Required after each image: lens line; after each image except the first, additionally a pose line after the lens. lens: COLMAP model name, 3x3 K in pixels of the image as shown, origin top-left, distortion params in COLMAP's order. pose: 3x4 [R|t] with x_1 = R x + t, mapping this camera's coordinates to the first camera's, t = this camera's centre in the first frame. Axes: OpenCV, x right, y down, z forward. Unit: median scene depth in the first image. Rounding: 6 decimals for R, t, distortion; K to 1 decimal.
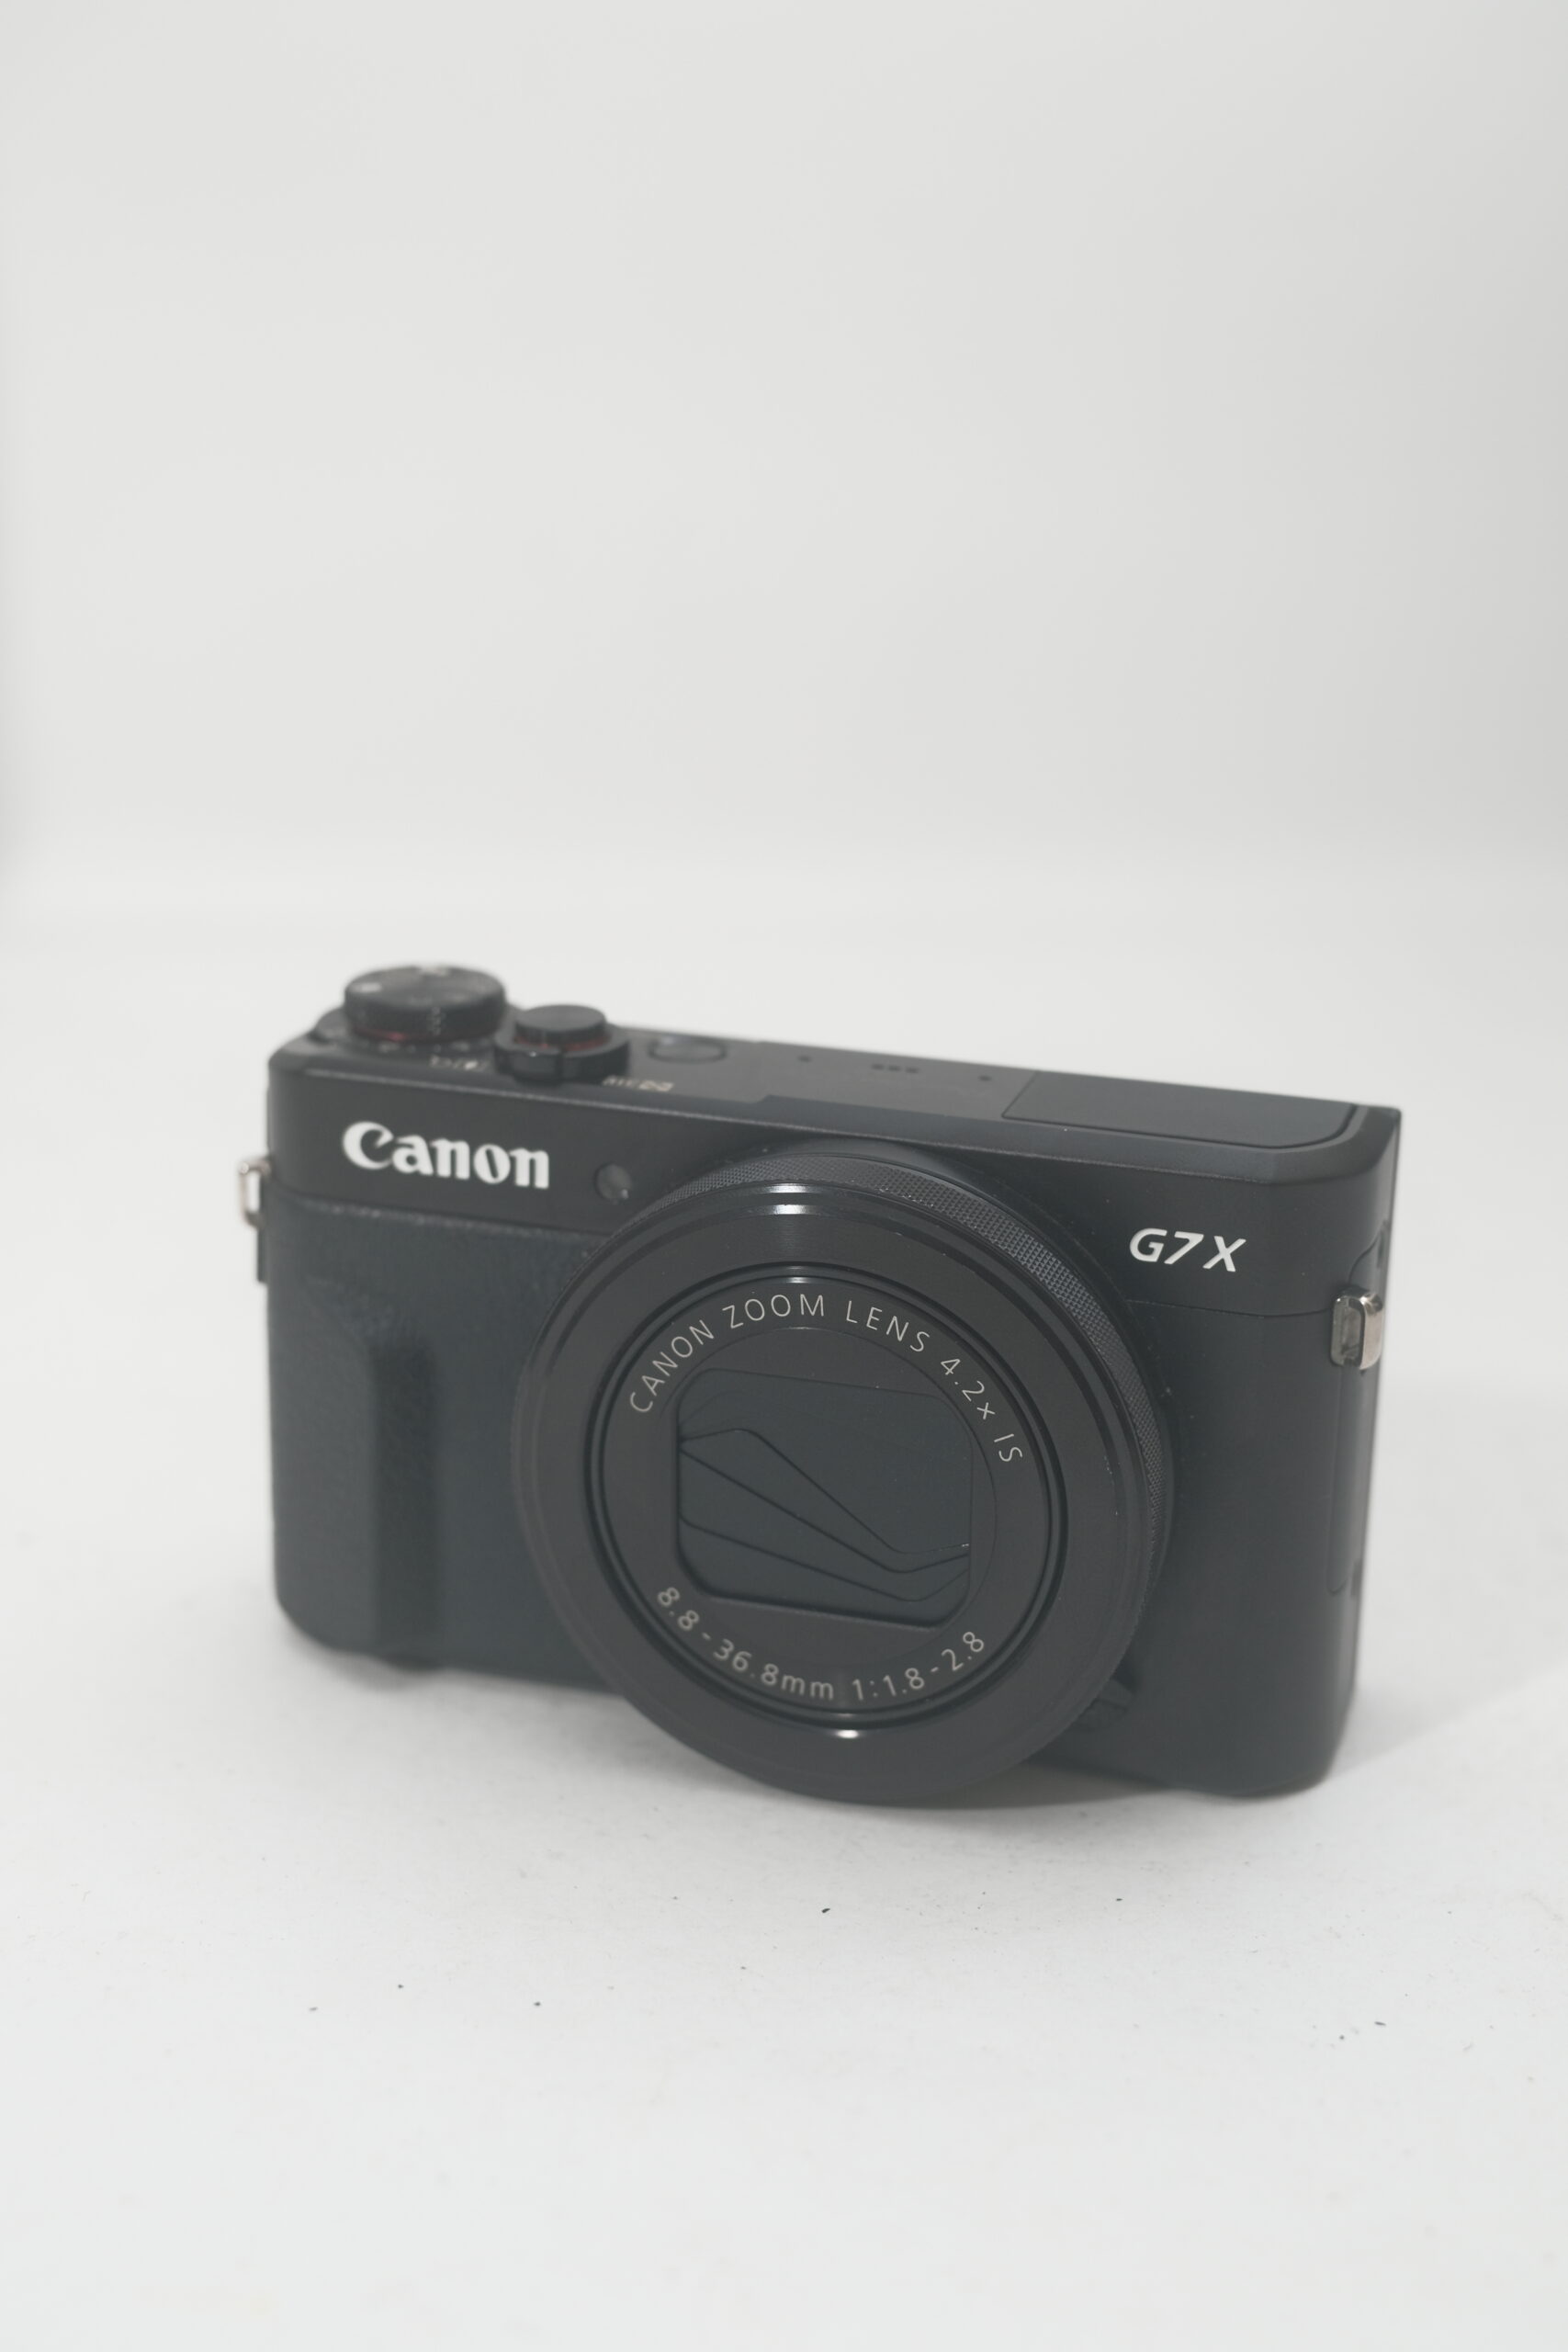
lens RADIAL K [[3463.8, 0, 775.2], [0, 3463.8, 1167.1], [0, 0, 1]] dist [0.024620, 0.000000]
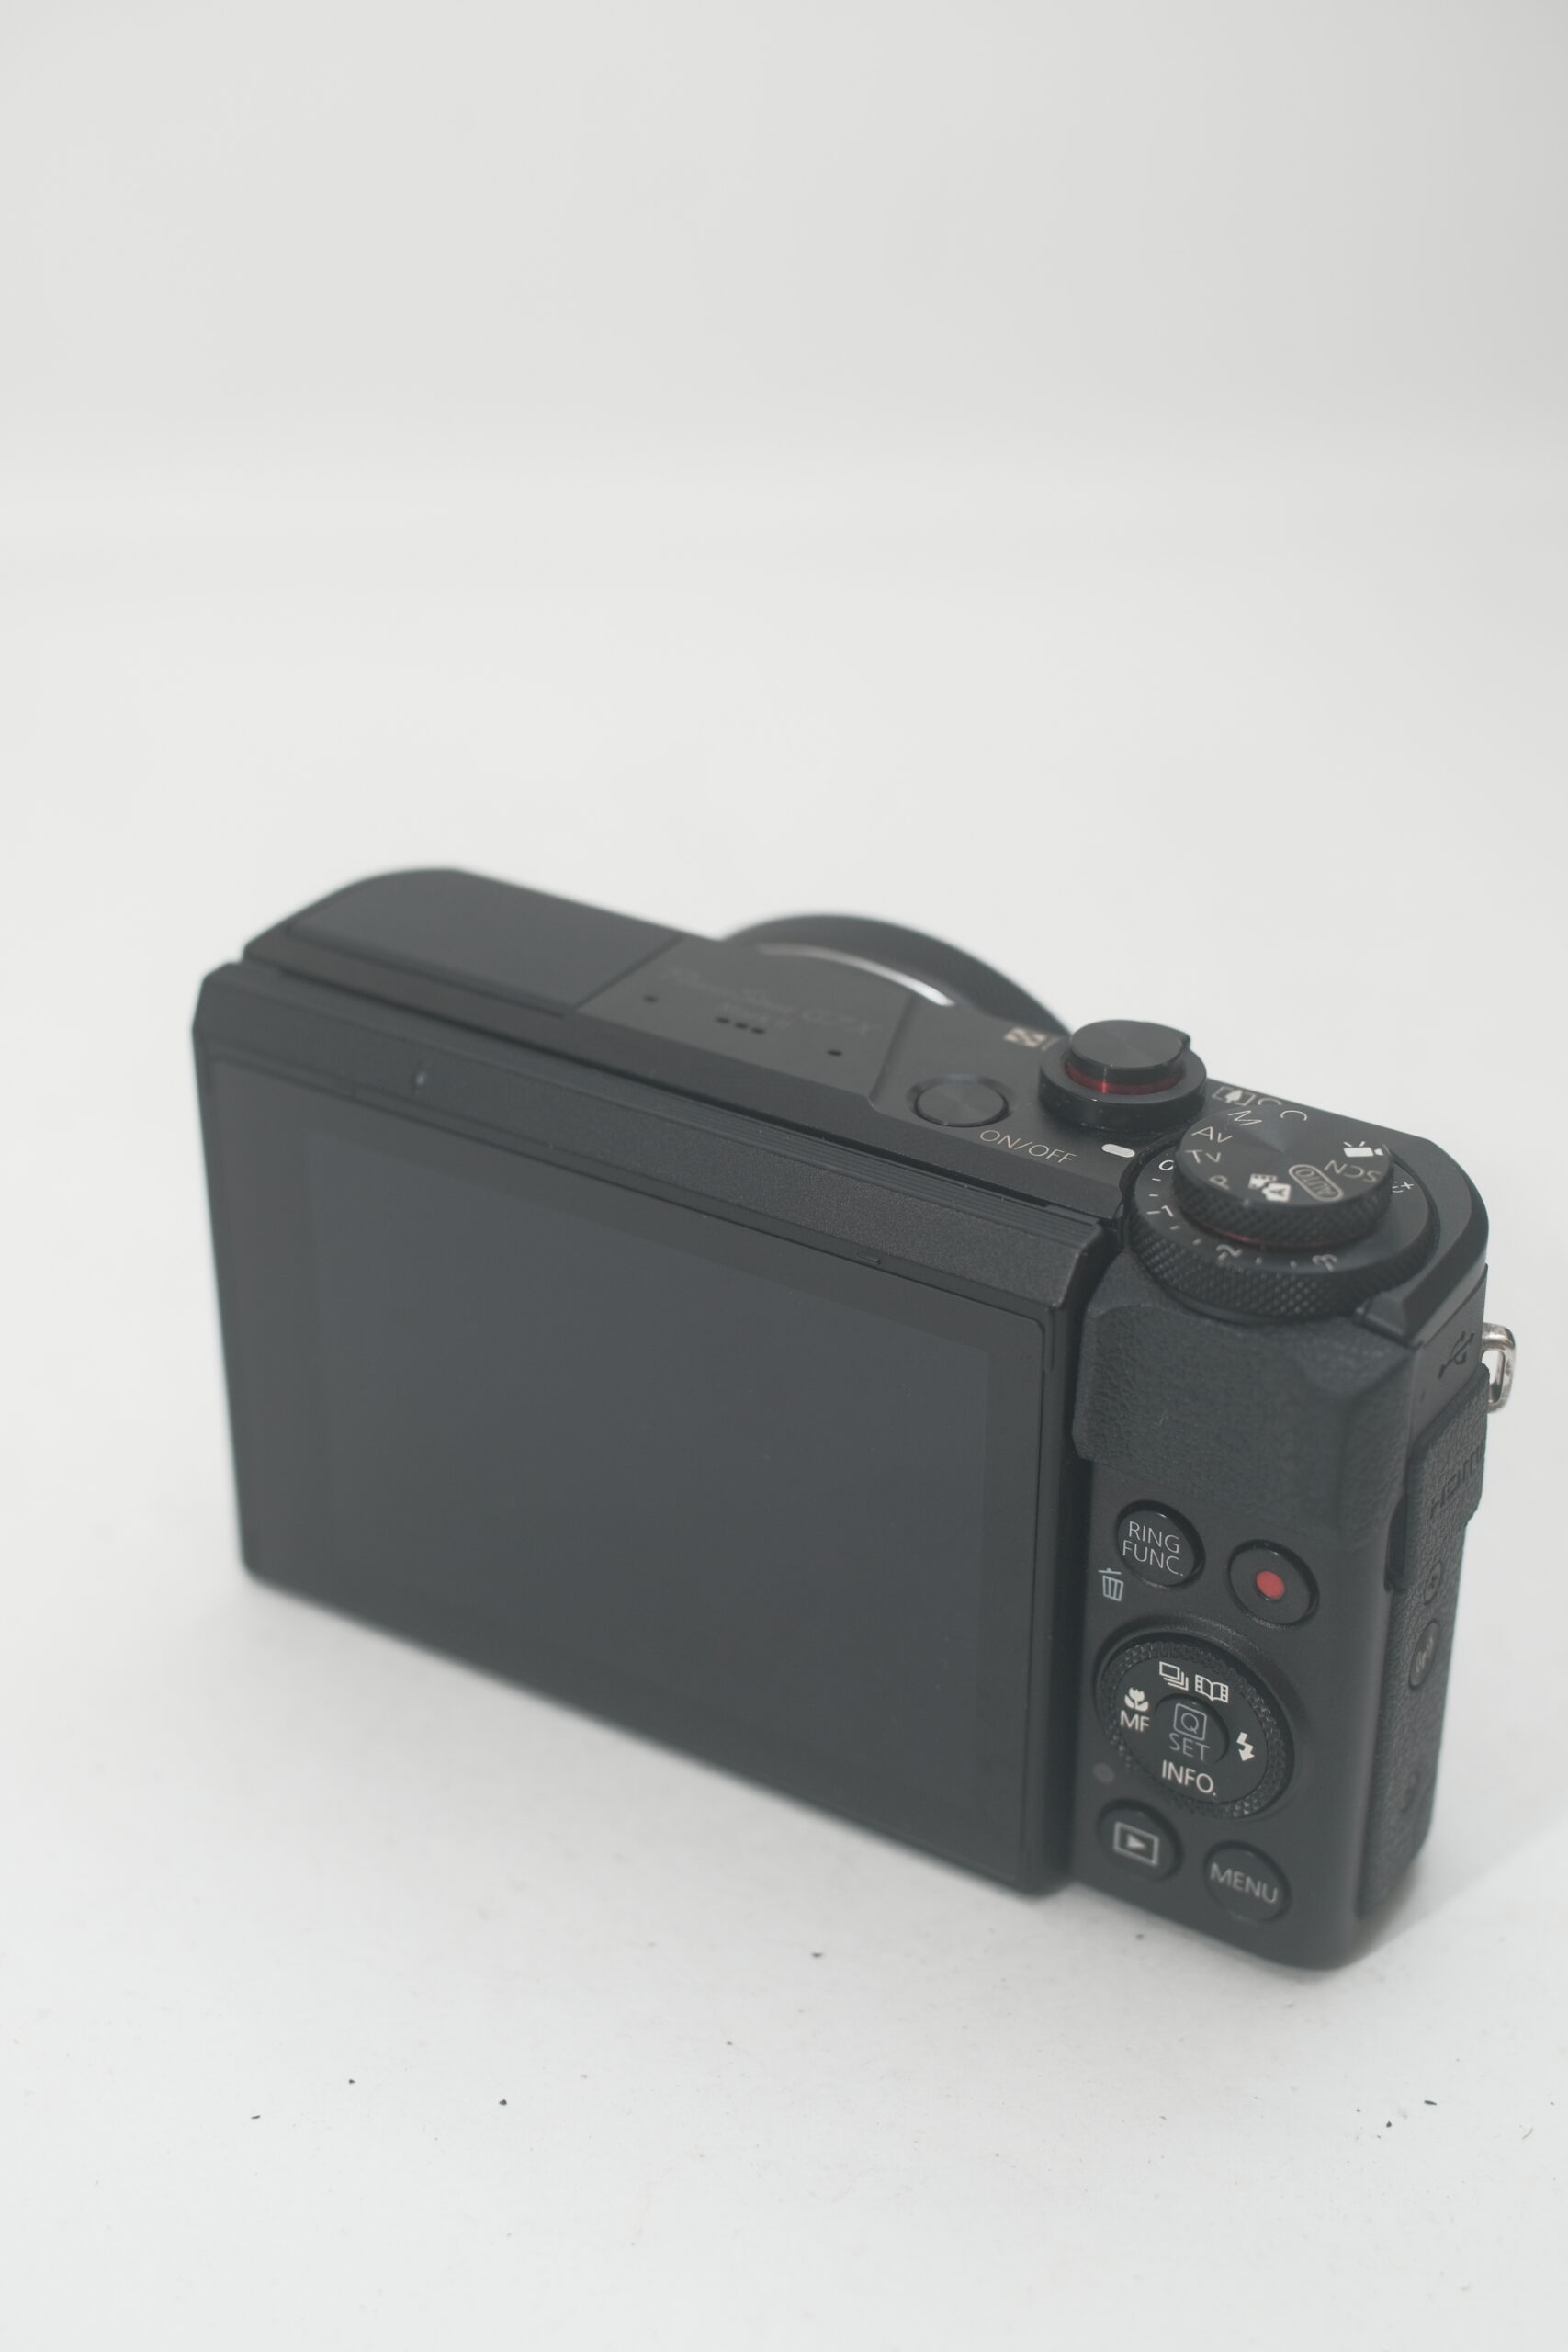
lens RADIAL K [[3463.8, 0, 778.6], [0, 3463.8, 1170.2], [0, 0, 1]] dist [0.024620, 0.000000]
pose [[-0.965248, -0.146039, 0.216725, -0.170046], [0.061657, 0.678623, 0.731894, -0.648069], [-0.253959, 0.719821, -0.646035, 1.625928]]
